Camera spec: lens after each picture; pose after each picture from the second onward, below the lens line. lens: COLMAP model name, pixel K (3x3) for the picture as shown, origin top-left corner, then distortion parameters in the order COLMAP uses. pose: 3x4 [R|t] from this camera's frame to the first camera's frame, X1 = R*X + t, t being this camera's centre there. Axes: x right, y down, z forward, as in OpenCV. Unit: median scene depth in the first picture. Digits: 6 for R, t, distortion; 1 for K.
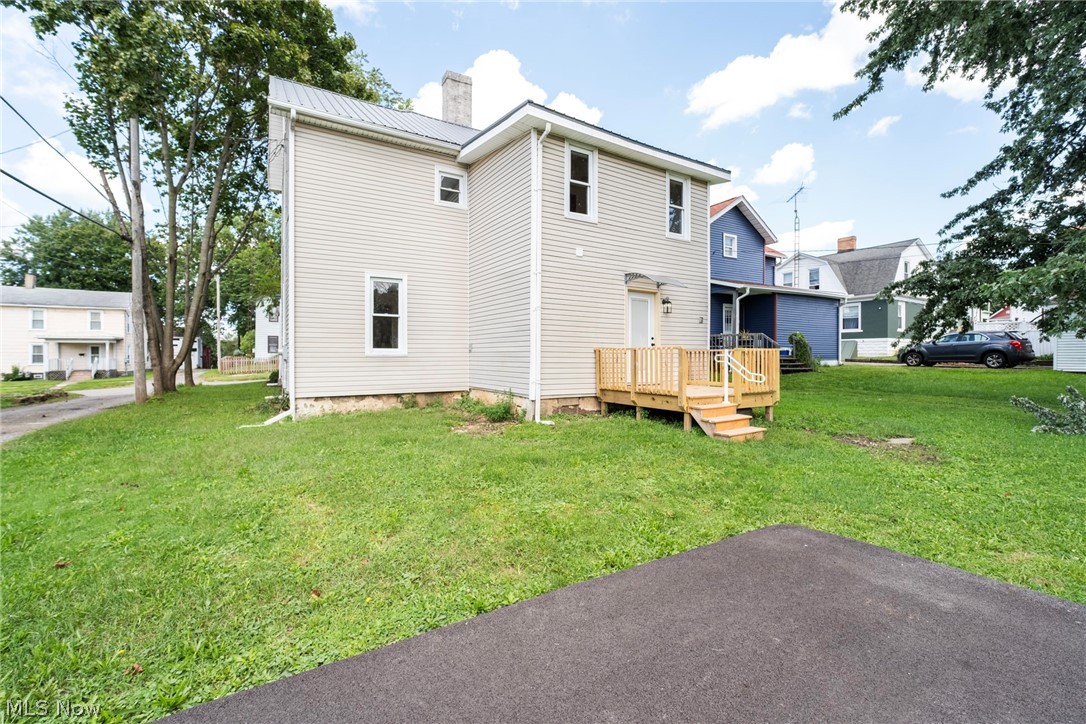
lens RADIAL K [[465.2, 0, 543.8], [0, 465.2, 354.1], [0, 0, 1]] dist [-0.005600, 0.001766]
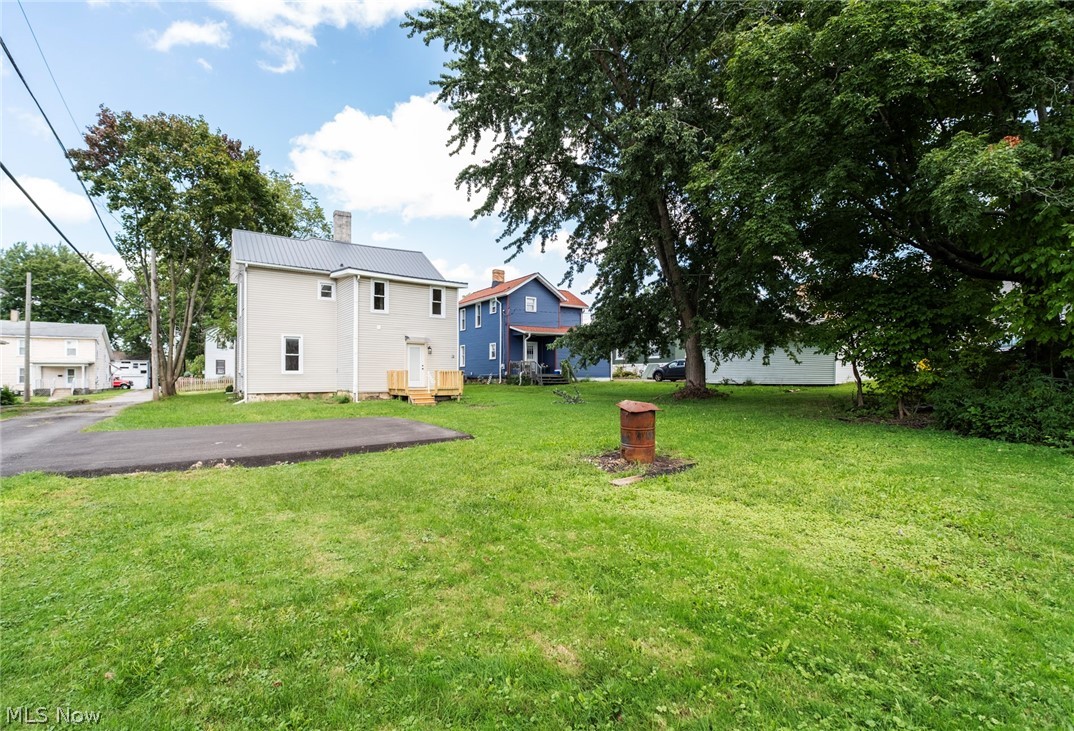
lens RADIAL K [[483.6, 0, 529.2], [0, 483.6, 371.8], [0, 0, 1]] dist [0.004709, 0.000404]
pose [[0.998509, -0.002073, 0.054539, 0.340981], [0.002499, 0.999967, -0.007753, 0.007210], [-0.054521, 0.007878, 0.998482, -0.690912]]
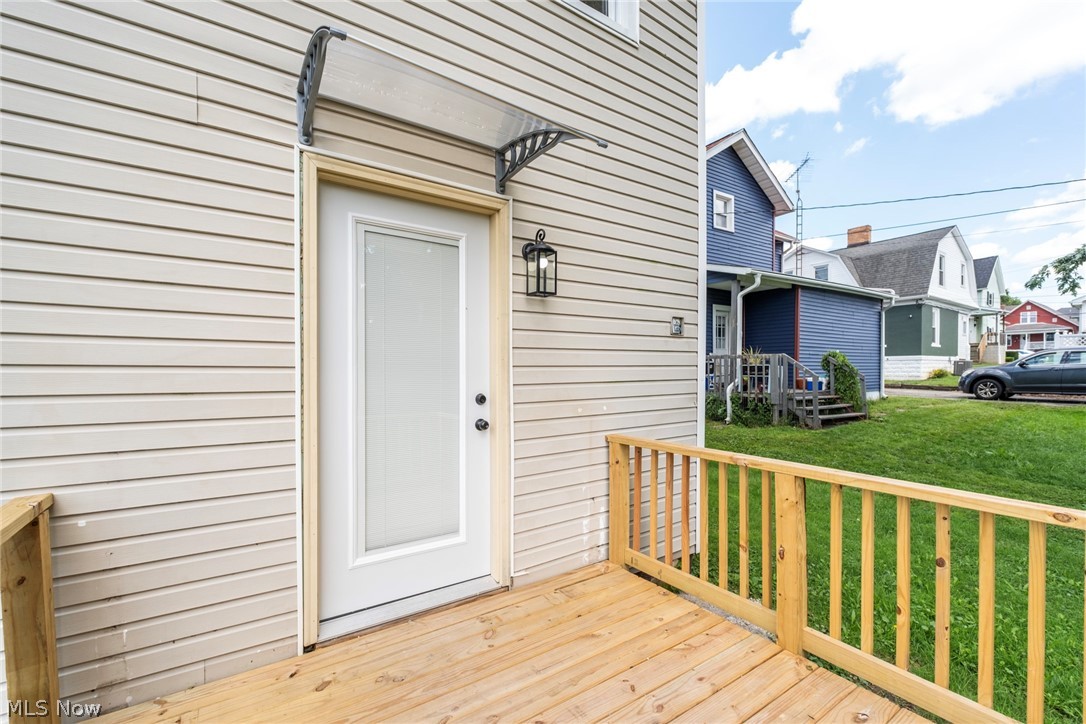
lens RADIAL K [[465.2, 0, 548.7], [0, 465.2, 368.4], [0, 0, 1]] dist [-0.005600, 0.001766]
pose [[0.998571, -0.005714, 0.053138, 0.147241], [0.005642, 0.999983, 0.001510, -0.028706], [-0.053146, -0.001208, 0.998586, 0.433306]]
